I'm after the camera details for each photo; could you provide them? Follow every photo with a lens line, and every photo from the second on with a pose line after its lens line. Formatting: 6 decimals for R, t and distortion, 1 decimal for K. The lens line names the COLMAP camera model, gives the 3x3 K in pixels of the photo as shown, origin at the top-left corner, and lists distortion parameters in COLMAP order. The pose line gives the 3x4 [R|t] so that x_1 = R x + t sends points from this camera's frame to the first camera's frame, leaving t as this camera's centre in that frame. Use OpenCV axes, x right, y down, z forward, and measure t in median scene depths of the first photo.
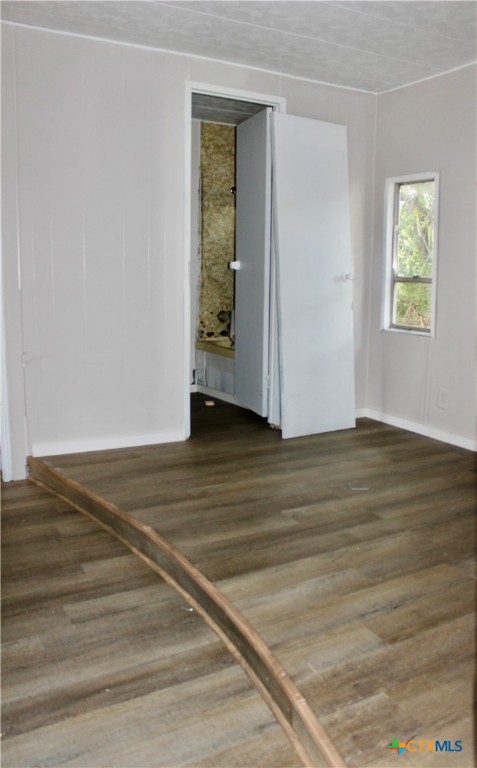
lens RADIAL K [[636.9, 0, 247.0], [0, 636.9, 353.5], [0, 0, 1]] dist [-0.087692, 0.039745]
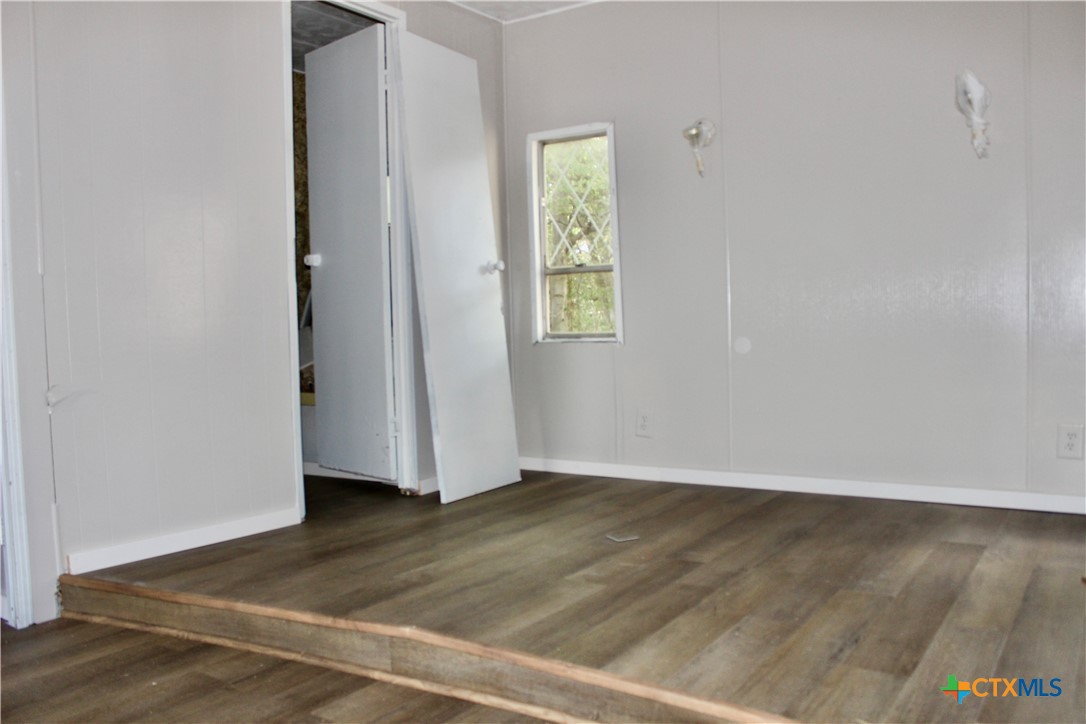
lens RADIAL K [[902.3, 0, 522.3], [0, 902.3, 346.0], [0, 0, 1]] dist [-0.109657, 0.076413]
pose [[0.903380, -0.048371, 0.426104, -0.312667], [0.093974, 0.991797, -0.086646, 0.072048], [-0.418418, 0.118317, 0.900515, 0.123592]]
